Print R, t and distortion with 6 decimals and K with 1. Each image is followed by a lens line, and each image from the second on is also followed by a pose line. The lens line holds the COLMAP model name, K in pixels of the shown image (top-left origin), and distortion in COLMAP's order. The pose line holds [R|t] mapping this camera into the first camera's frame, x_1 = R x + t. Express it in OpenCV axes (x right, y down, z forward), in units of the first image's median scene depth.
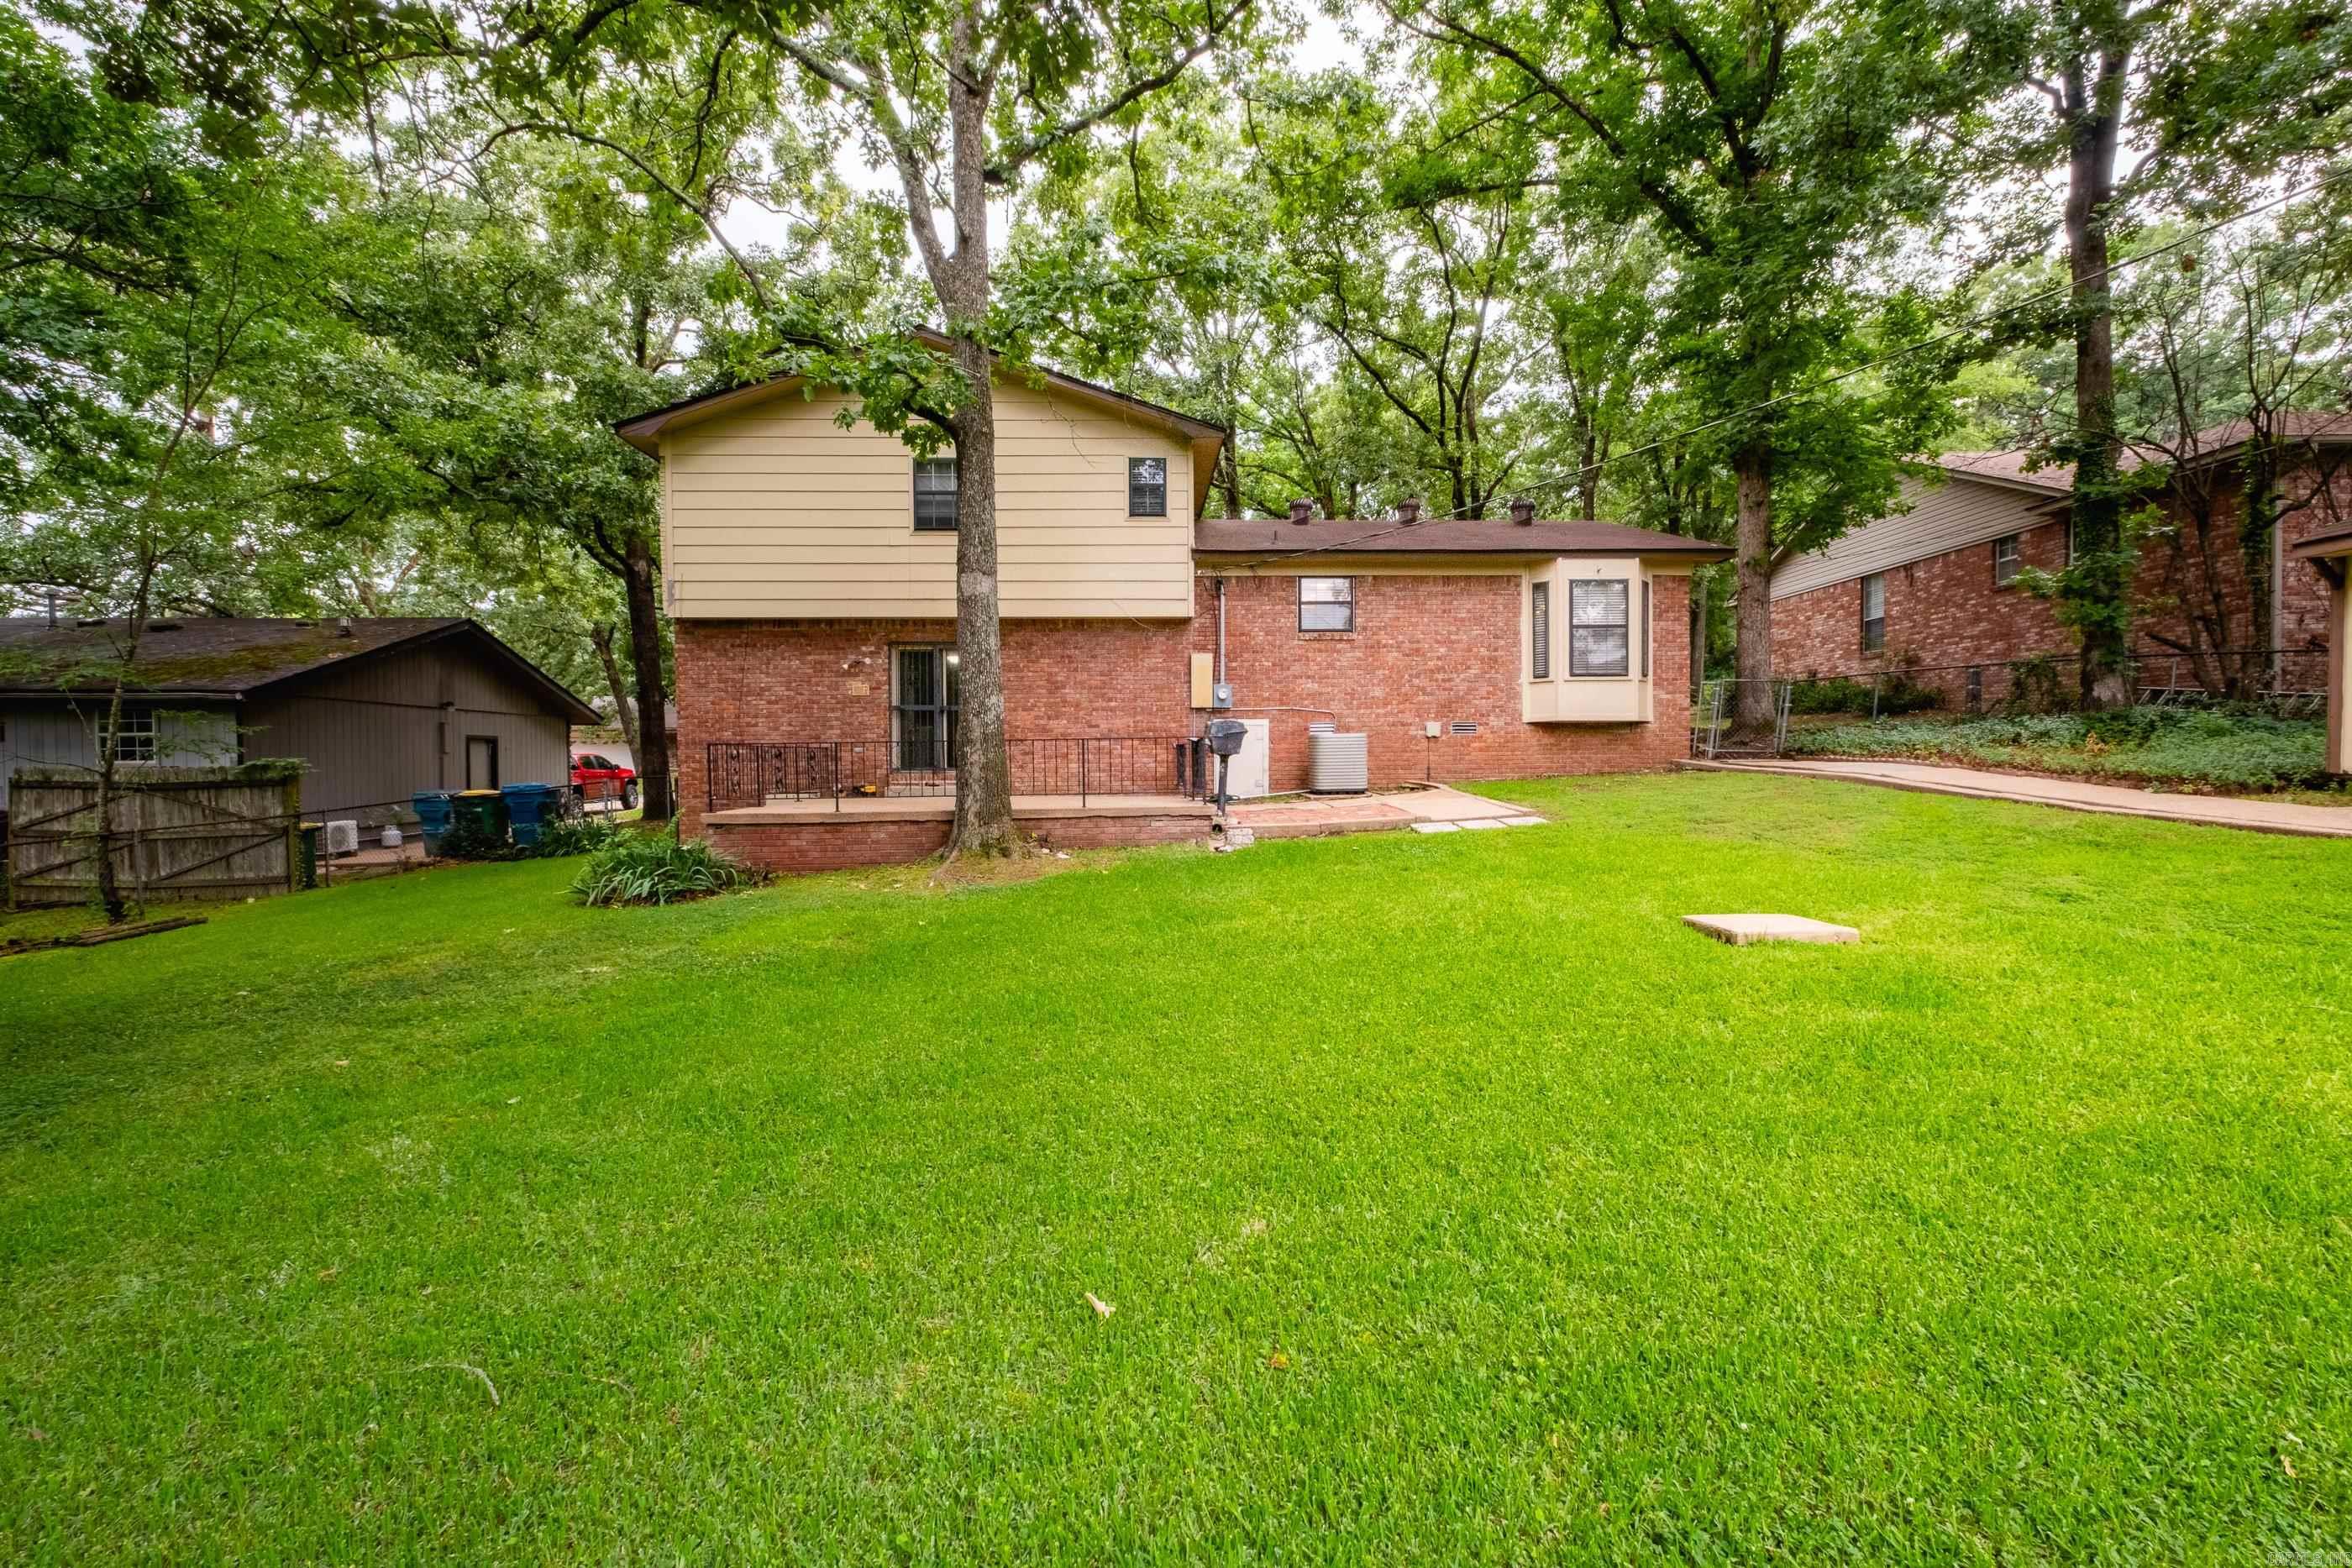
lens RADIAL K [[1015.4, 0, 1171.7], [0, 1015.4, 788.2], [0, 0, 1]] dist [0.001675, -0.005870]
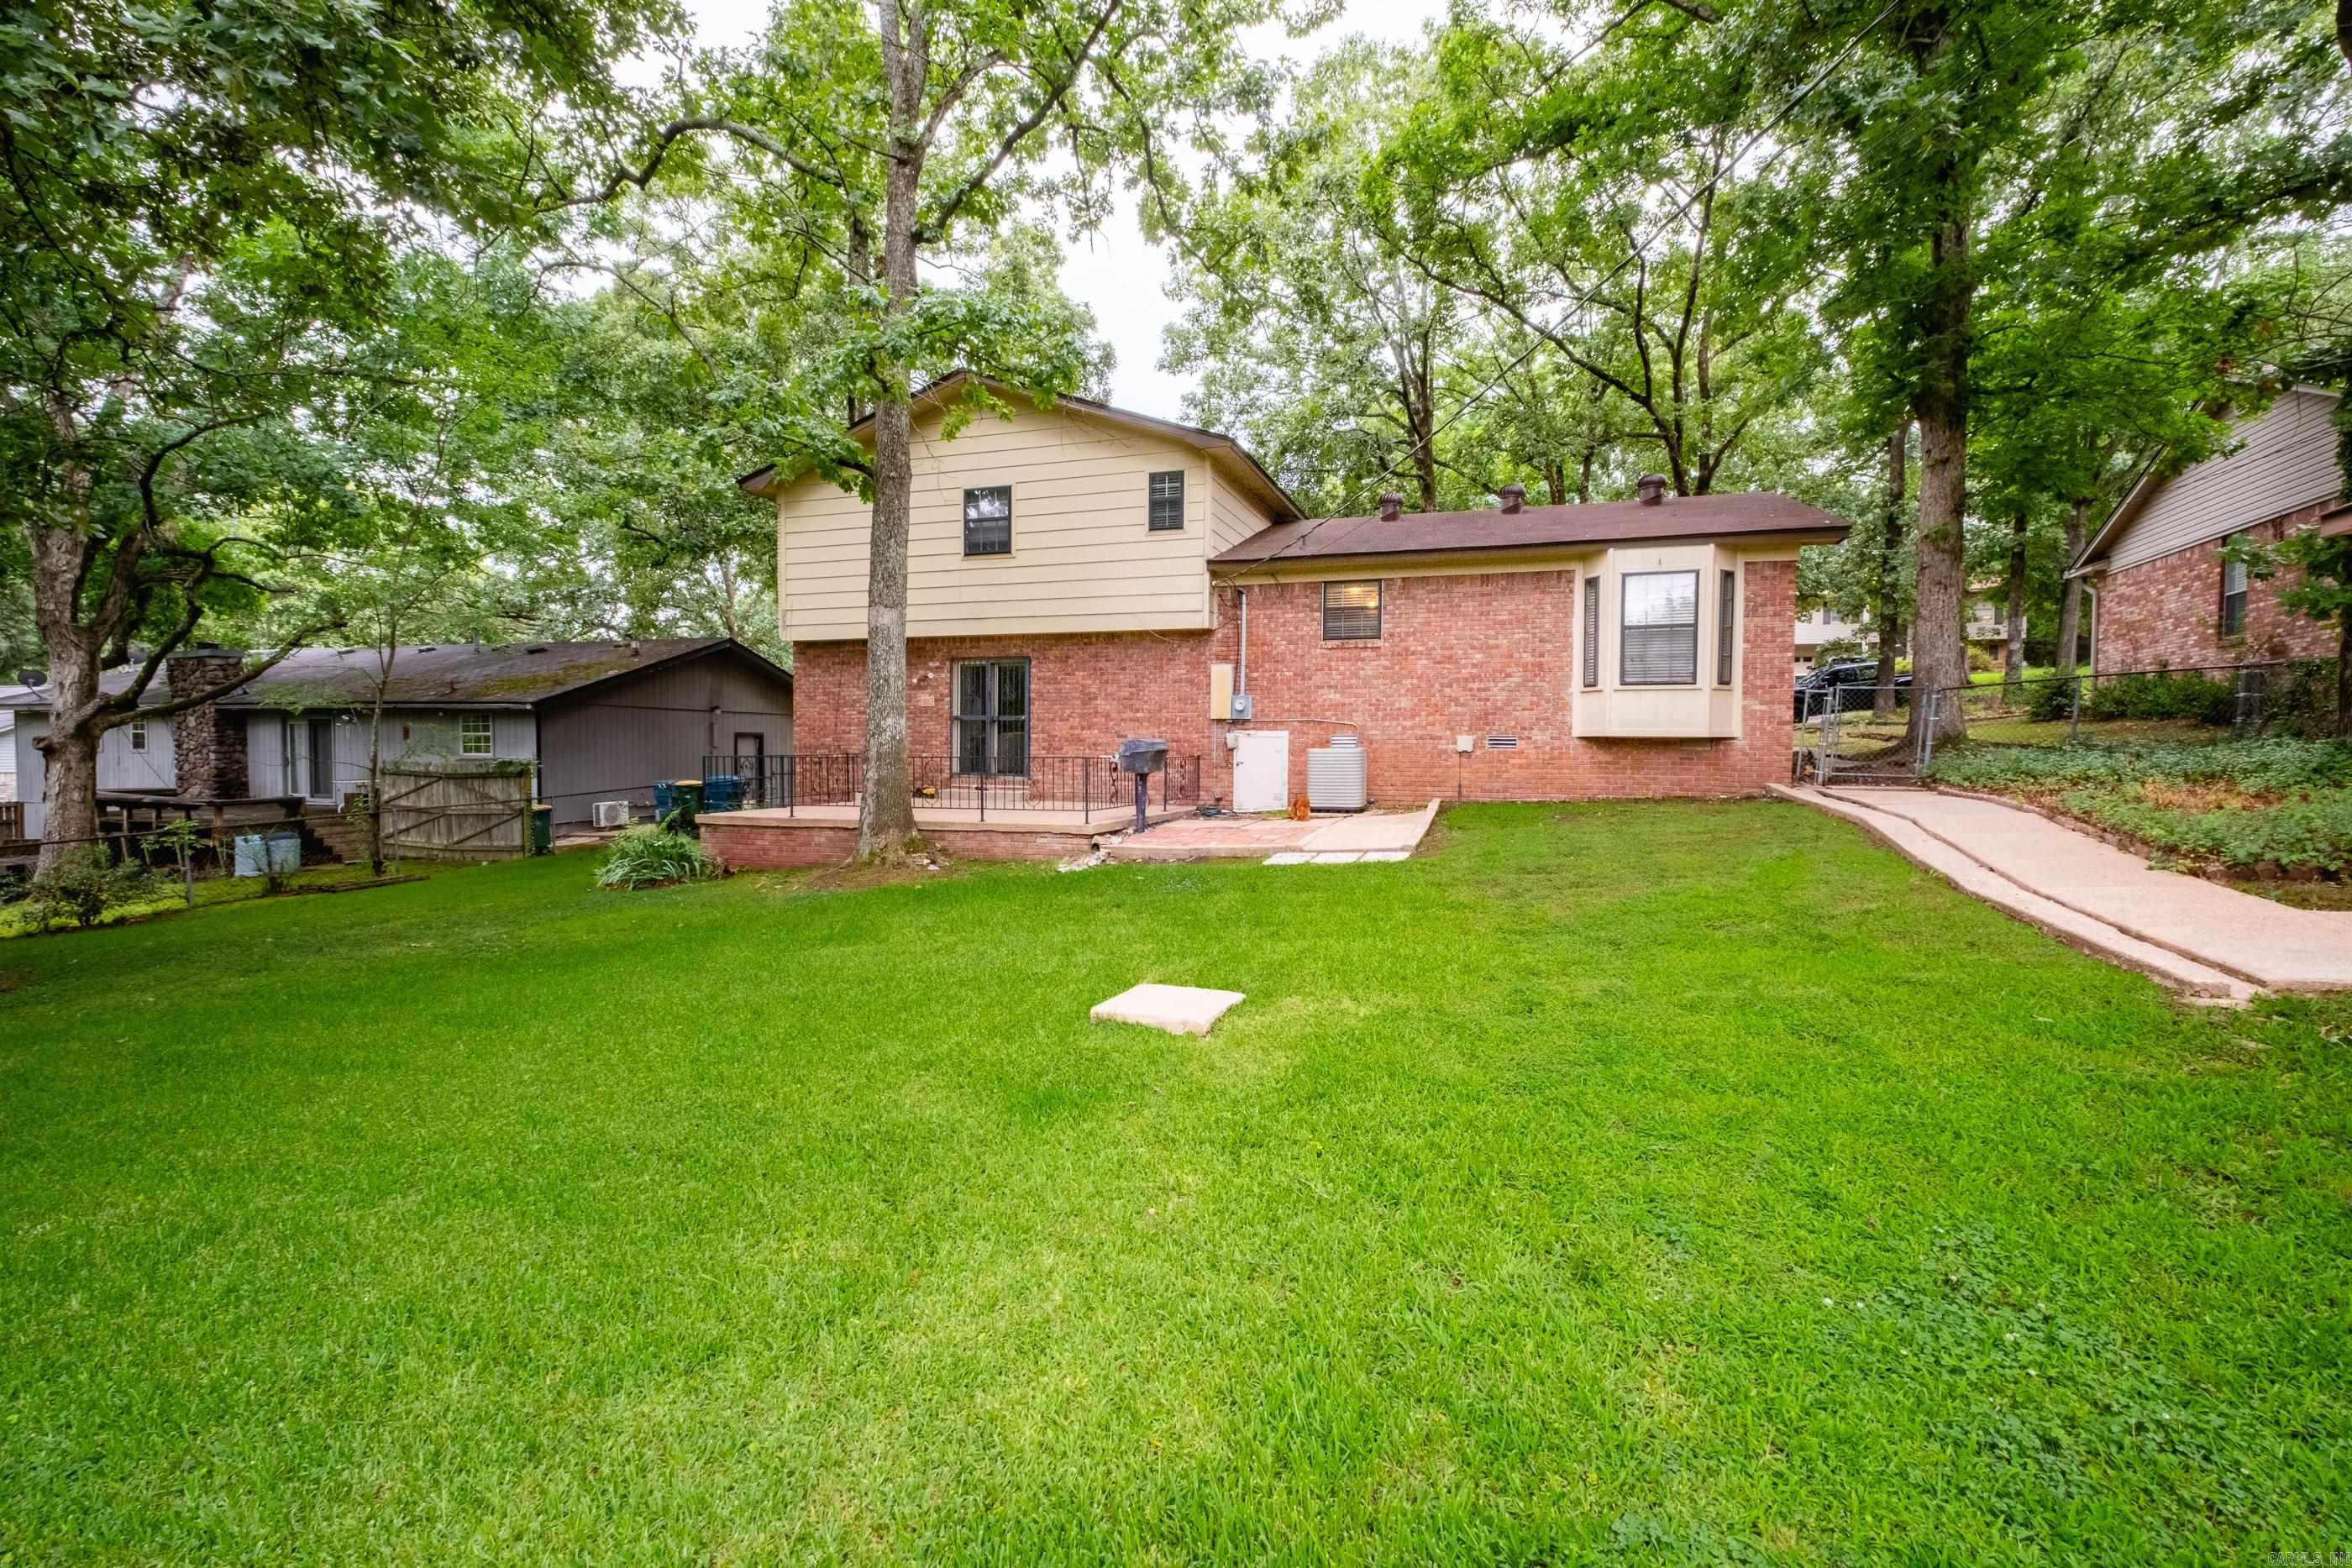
lens RADIAL K [[1015.4, 0, 1171.7], [0, 1015.4, 788.2], [0, 0, 1]] dist [0.001675, -0.005870]
pose [[0.936724, 0.028550, -0.348903, 0.337192], [-0.023572, 0.999551, 0.018508, -0.029072], [0.349274, -0.009112, 0.936976, 0.051724]]
